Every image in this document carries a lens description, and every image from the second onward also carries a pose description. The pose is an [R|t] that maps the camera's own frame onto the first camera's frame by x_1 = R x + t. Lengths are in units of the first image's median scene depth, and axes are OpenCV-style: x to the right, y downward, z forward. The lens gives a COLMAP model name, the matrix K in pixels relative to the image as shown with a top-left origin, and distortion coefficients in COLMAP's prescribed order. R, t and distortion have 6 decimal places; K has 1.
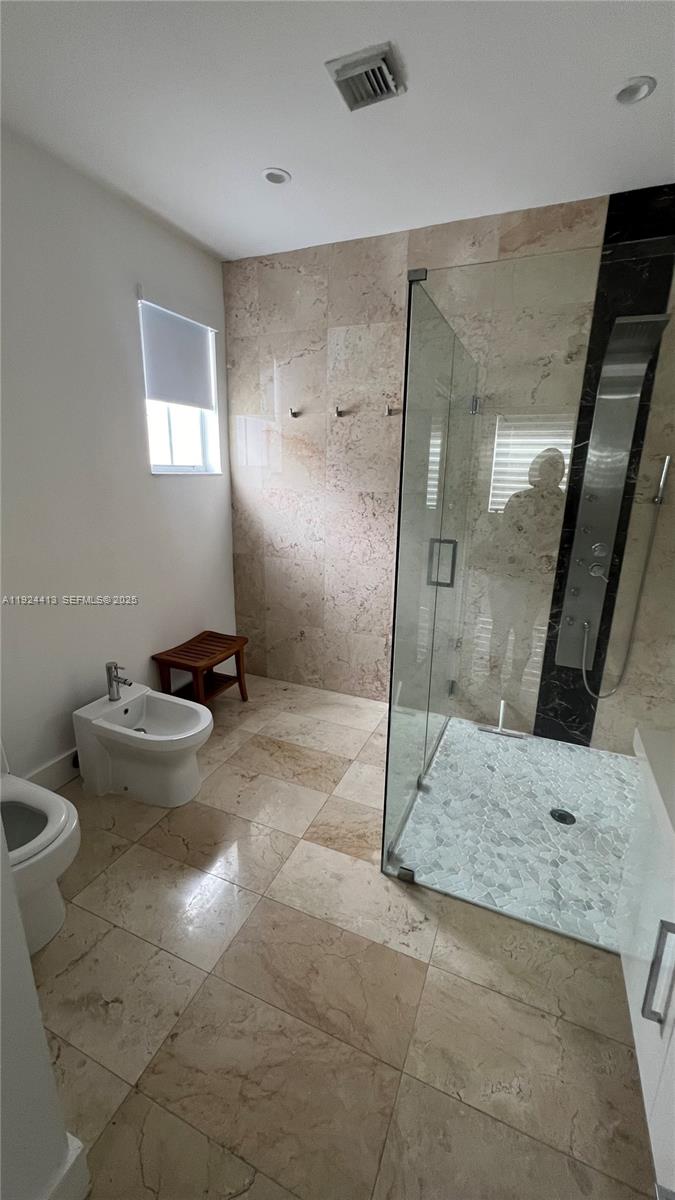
lens RADIAL K [[479.7, 0, 336.1], [0, 479.7, 598.4], [0, 0, 1]] dist [-0.002116, 0.000940]
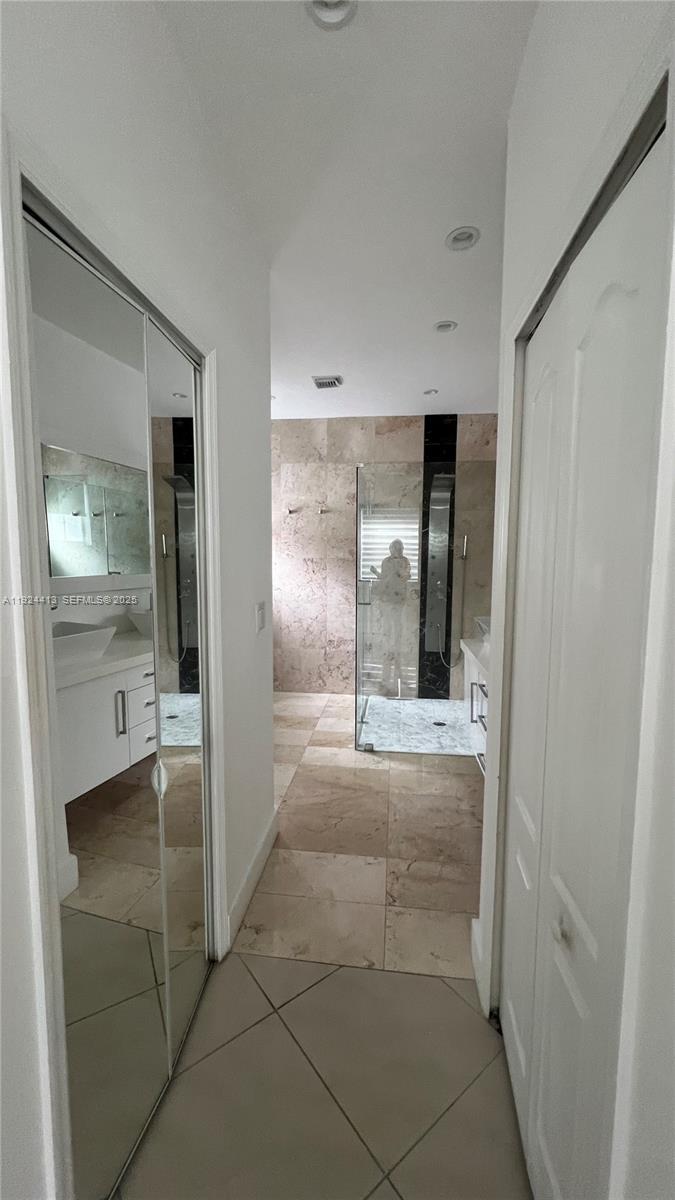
lens RADIAL K [[479.7, 0, 337.2], [0, 479.7, 598.3], [0, 0, 1]] dist [-0.002116, 0.000940]
pose [[0.959253, -0.040858, 0.279579, -0.376400], [0.085956, 0.984789, -0.151003, 0.208297], [-0.269157, 0.168881, 0.948174, -0.681429]]
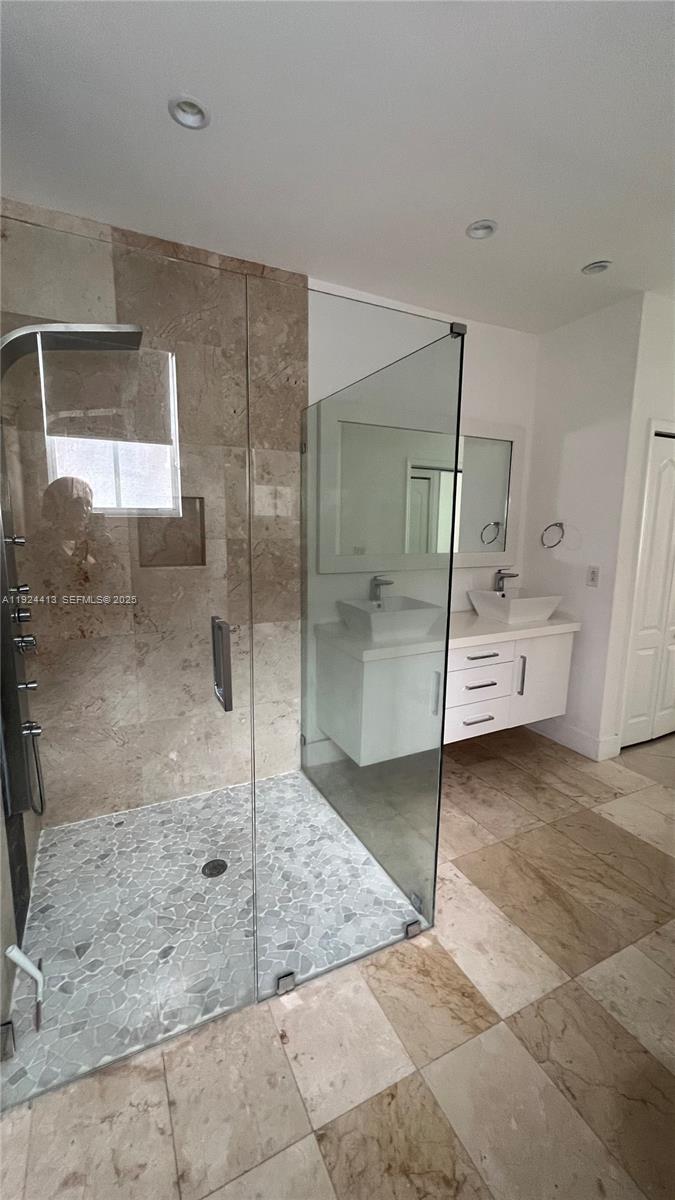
lens RADIAL K [[479.7, 0, 337.2], [0, 479.7, 599.1], [0, 0, 1]] dist [-0.002116, 0.000940]
pose [[-0.762535, -0.125989, 0.634560, -0.220699], [0.147886, 0.920938, 0.360560, -0.308841], [-0.629817, 0.368782, -0.683616, 1.209523]]
